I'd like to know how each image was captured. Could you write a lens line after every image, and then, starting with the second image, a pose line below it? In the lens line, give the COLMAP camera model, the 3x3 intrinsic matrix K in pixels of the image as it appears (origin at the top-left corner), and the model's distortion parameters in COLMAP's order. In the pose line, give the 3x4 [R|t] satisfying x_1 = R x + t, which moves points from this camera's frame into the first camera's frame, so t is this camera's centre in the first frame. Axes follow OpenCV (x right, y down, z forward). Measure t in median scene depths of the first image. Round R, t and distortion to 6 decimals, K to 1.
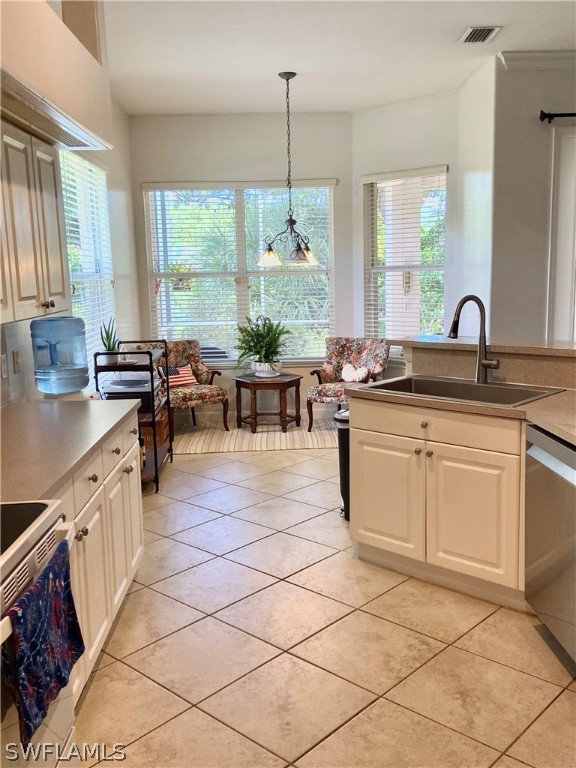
lens RADIAL K [[732.8, 0, 283.2], [0, 732.8, 379.0], [0, 0, 1]] dist [0.026156, 0.000000]
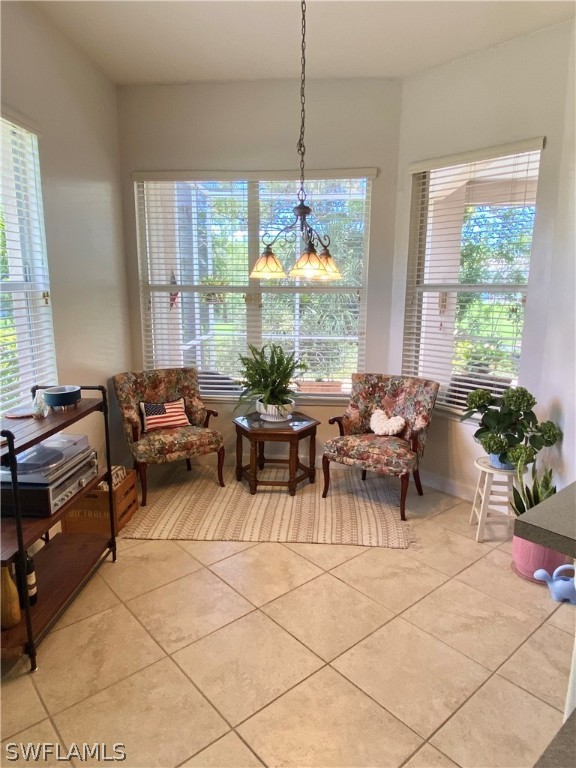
lens RADIAL K [[486.9, 0, 282.5], [0, 486.9, 380.4], [0, 0, 1]] dist [0.005635, -0.001755]
pose [[0.994172, 0.048747, -0.096154, 0.035002], [-0.044542, 0.997975, 0.045400, -0.071357], [0.098173, -0.040853, 0.994331, 0.481092]]
